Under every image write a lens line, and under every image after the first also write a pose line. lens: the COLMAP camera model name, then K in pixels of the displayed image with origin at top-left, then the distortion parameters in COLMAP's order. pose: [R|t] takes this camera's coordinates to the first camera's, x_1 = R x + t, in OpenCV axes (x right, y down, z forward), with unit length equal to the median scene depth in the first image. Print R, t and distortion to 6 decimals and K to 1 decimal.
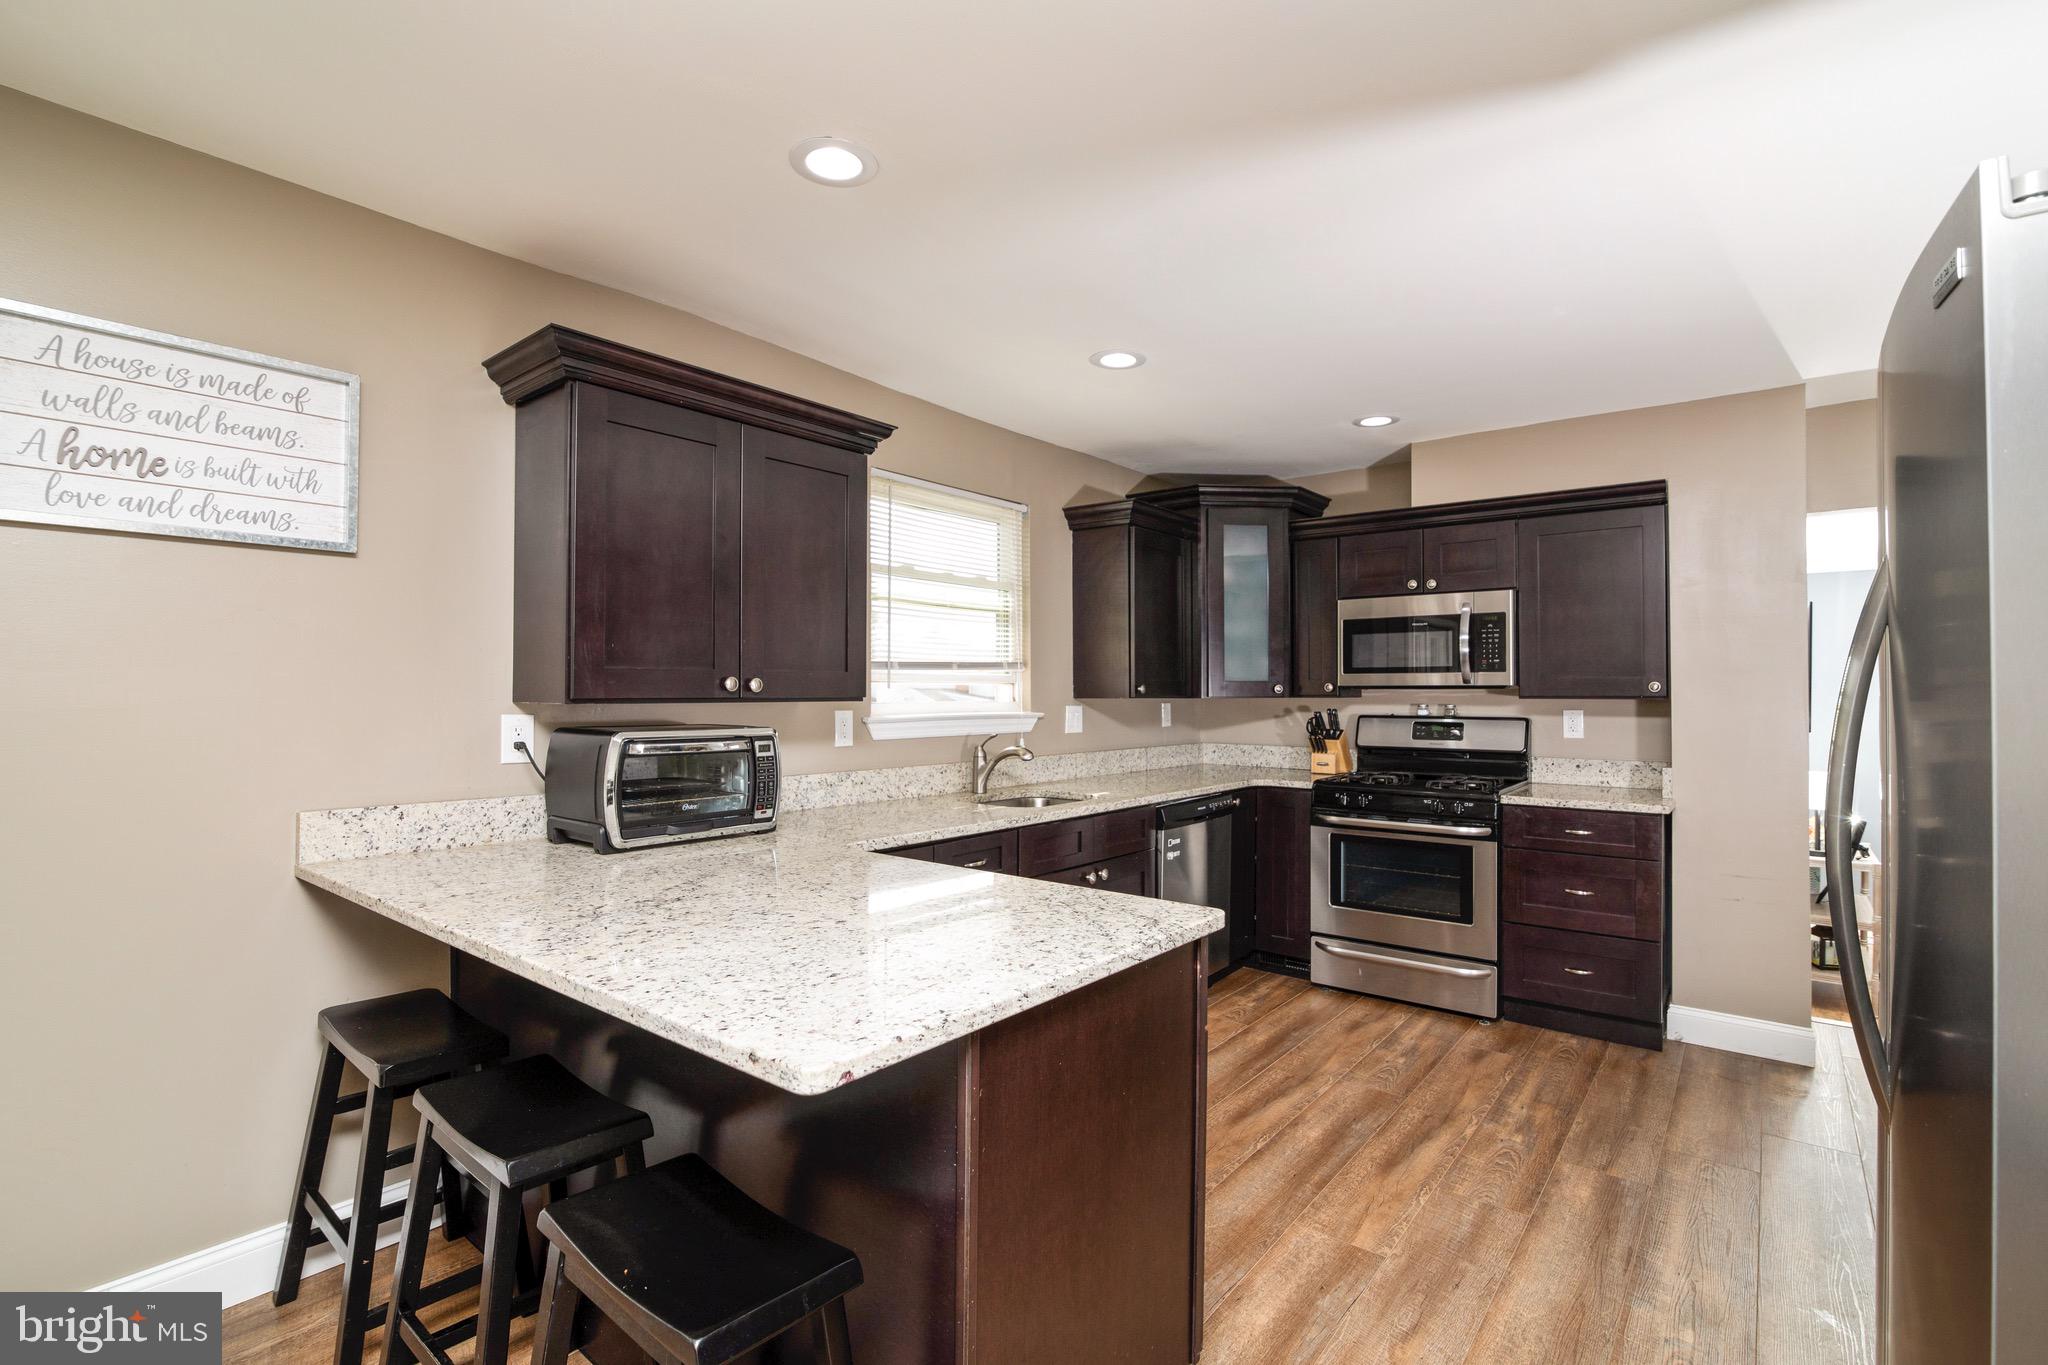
lens RADIAL K [[936.3, 0, 1028.6], [0, 936.3, 686.7], [0, 0, 1]] dist [-0.021208, 0.000453]
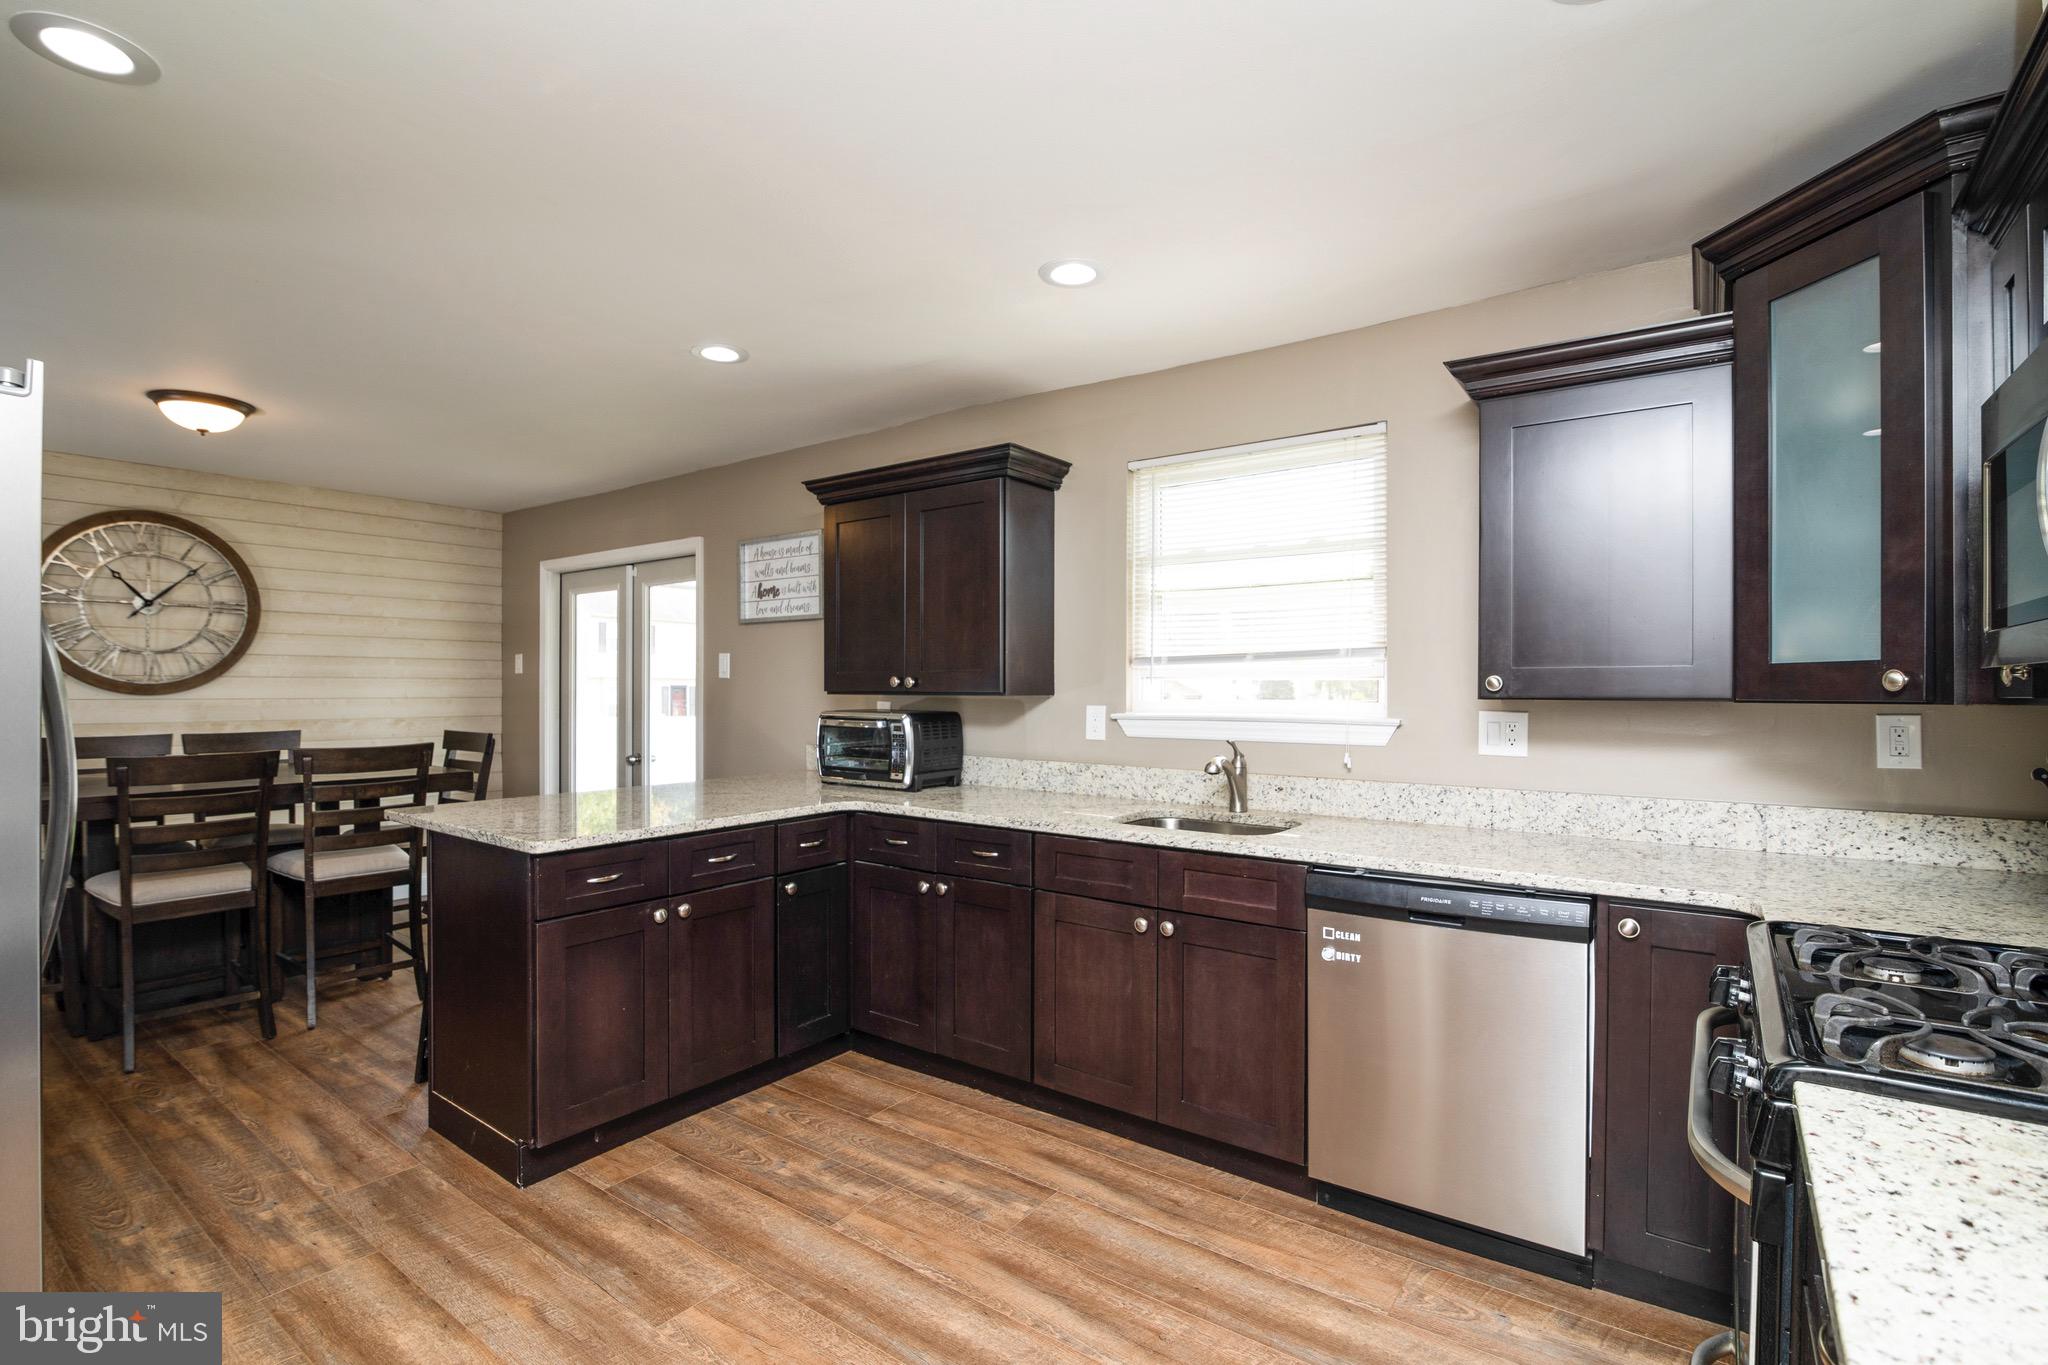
lens RADIAL K [[943.5, 0, 1033.4], [0, 943.5, 690.3], [0, 0, 1]] dist [-0.021088, -0.000550]
pose [[0.048852, -0.001100, -0.998805, 0.930295], [0.001129, 0.999999, -0.001046, 0.009746], [0.998805, -0.001076, 0.048853, 0.951472]]
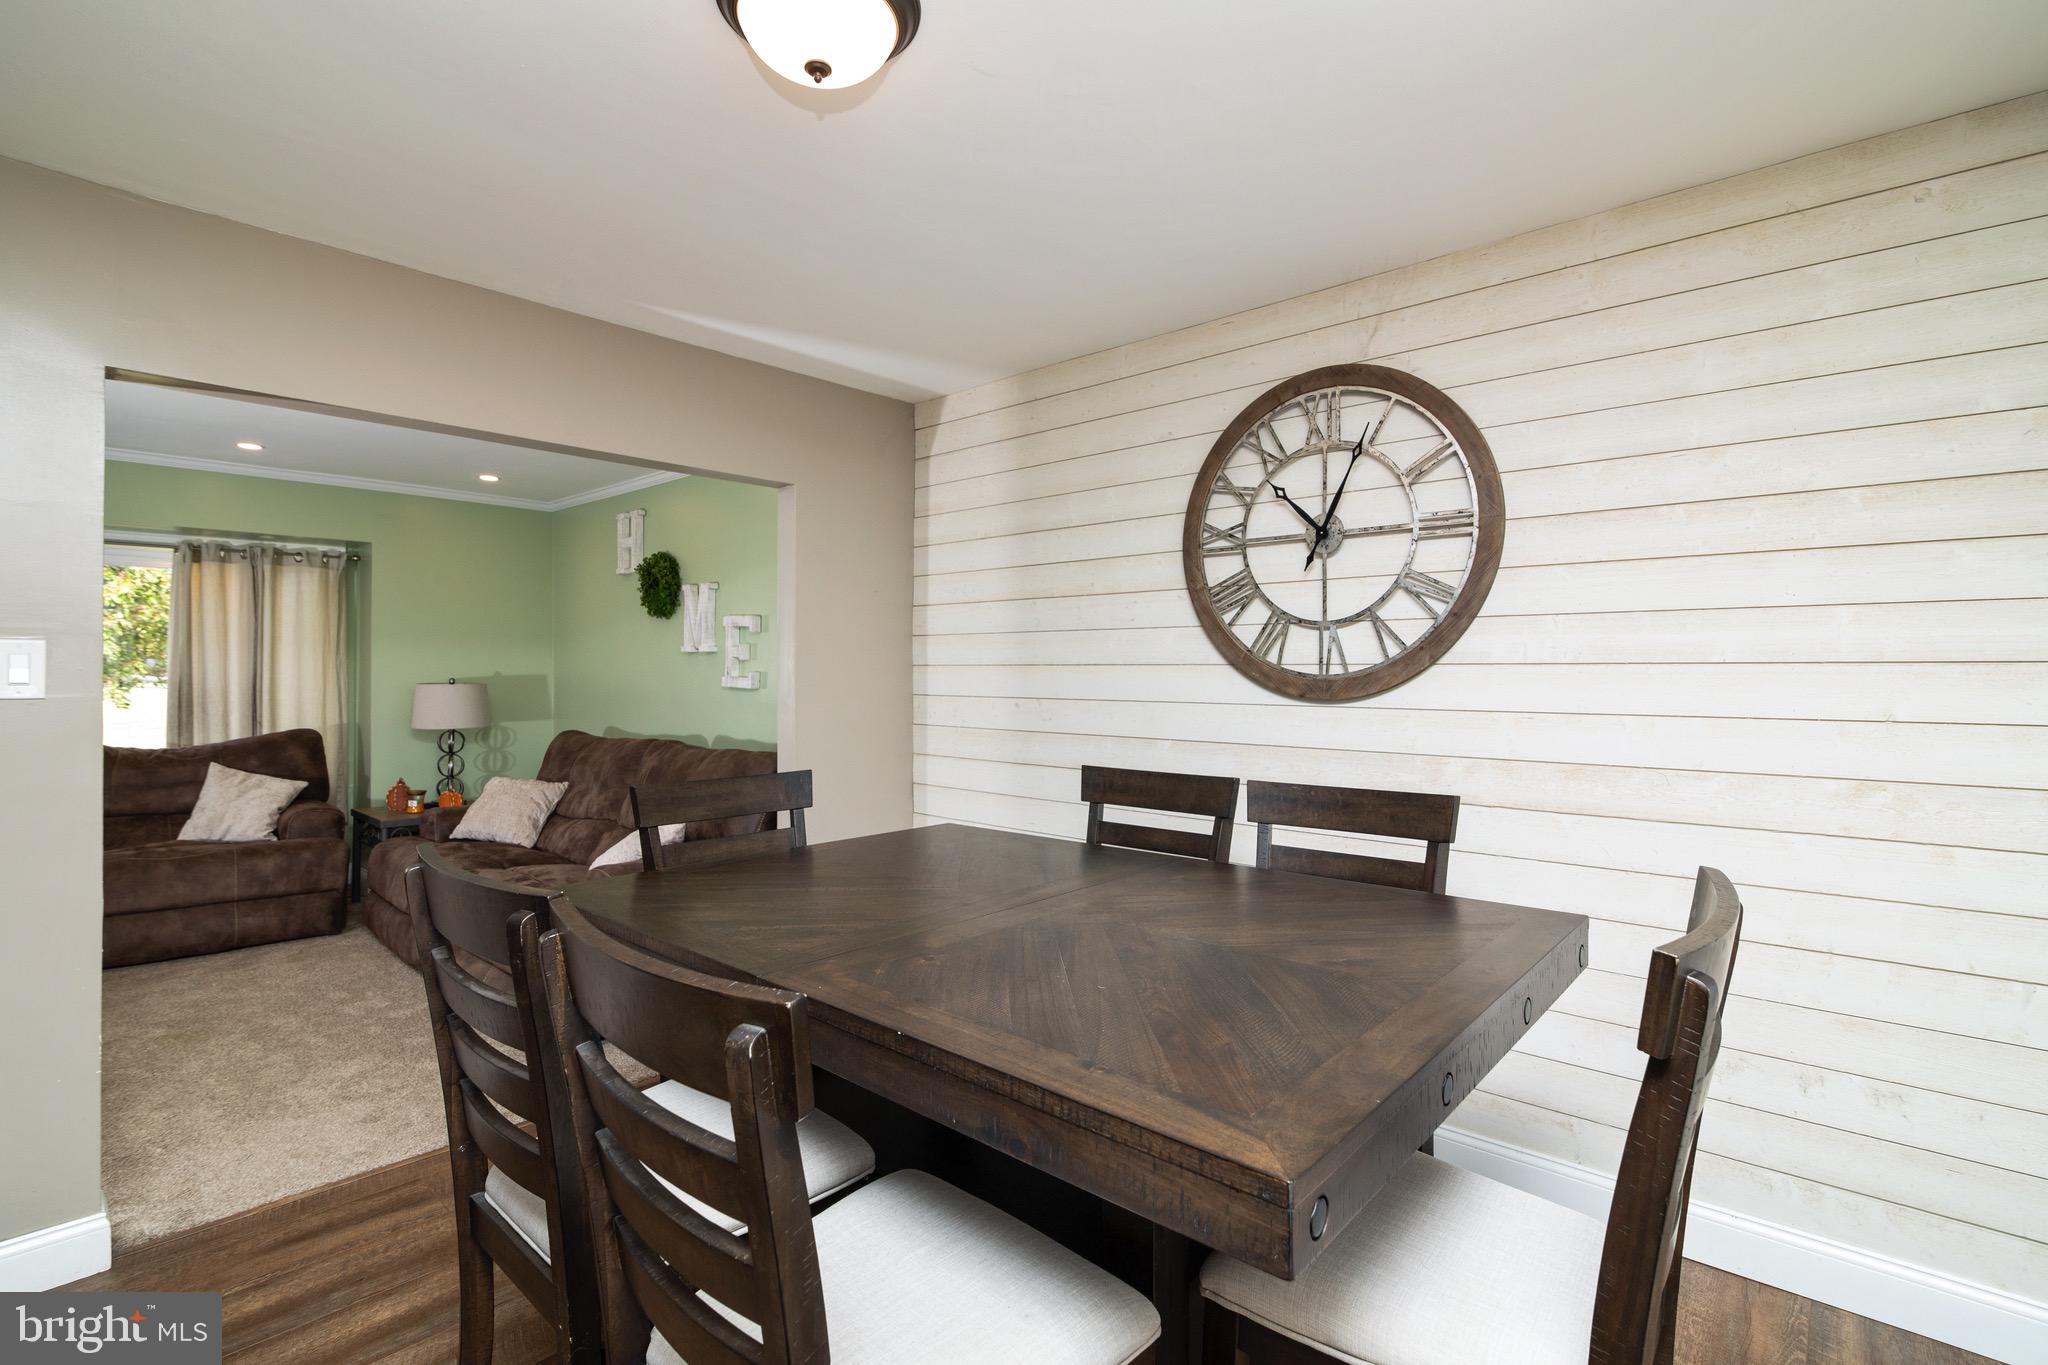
lens RADIAL K [[941.2, 0, 1030.1], [0, 941.2, 667.4], [0, 0, 1]] dist [-0.017805, 0.000074]
pose [[-0.998966, -0.006775, 0.044959, -0.475552], [-0.007267, 0.999915, -0.010781, -0.004379], [-0.044883, -0.011097, -0.998931, 0.424077]]
